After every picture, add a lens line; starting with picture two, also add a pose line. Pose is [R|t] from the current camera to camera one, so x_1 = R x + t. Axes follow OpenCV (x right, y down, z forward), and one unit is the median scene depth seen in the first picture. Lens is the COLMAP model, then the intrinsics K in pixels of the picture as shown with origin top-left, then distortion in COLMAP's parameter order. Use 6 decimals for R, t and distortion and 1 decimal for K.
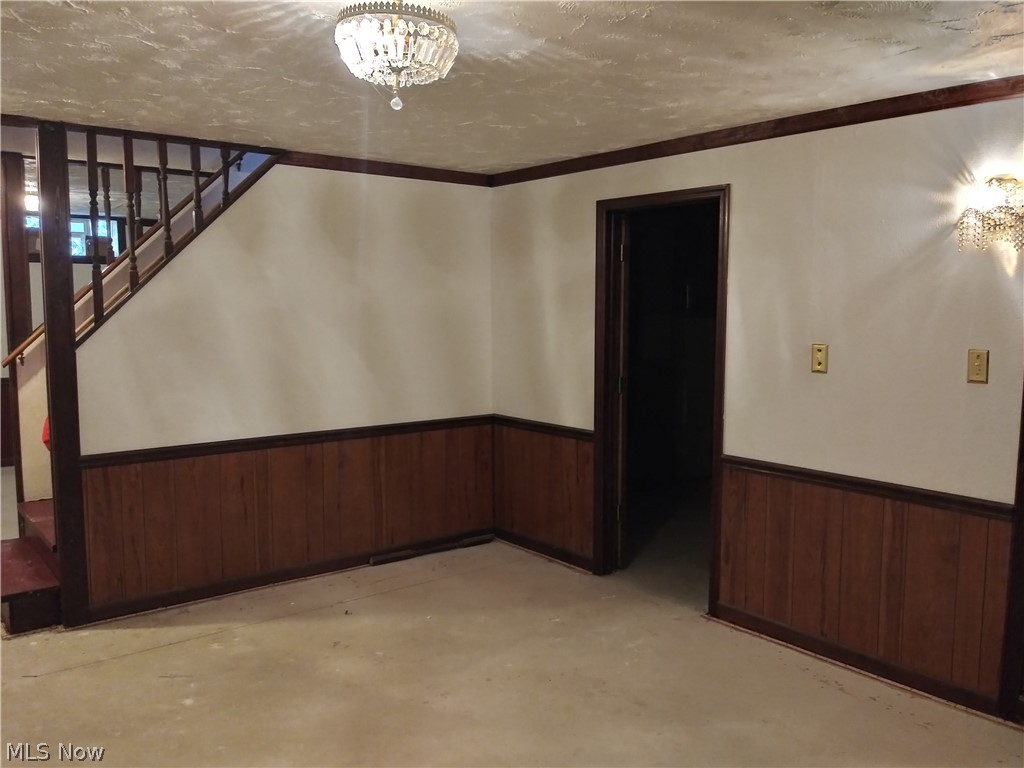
lens RADIAL K [[833.4, 0, 511.4], [0, 833.4, 385.0], [0, 0, 1]] dist [0.011997, -0.043531]
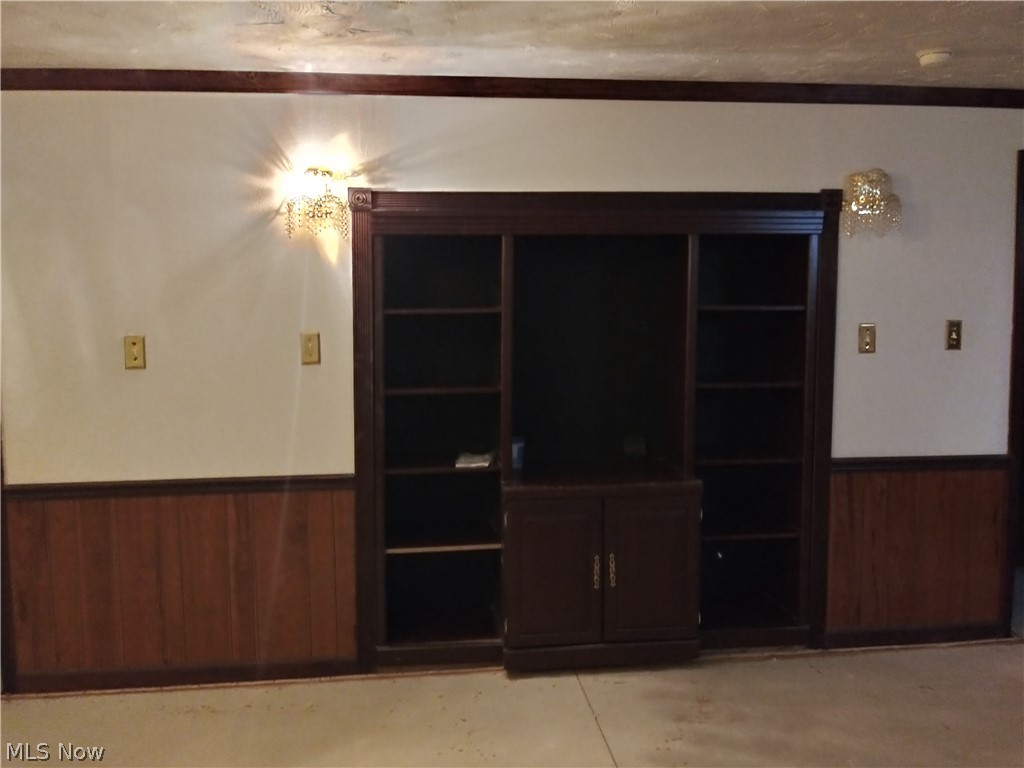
lens RADIAL K [[833.4, 0, 497.9], [0, 833.4, 358.1], [0, 0, 1]] dist [0.011997, -0.043531]
pose [[0.537500, -0.078590, 0.839594, -0.176093], [0.093811, 0.995040, 0.033084, -0.021502], [-0.838030, 0.060980, 0.542206, 0.228893]]
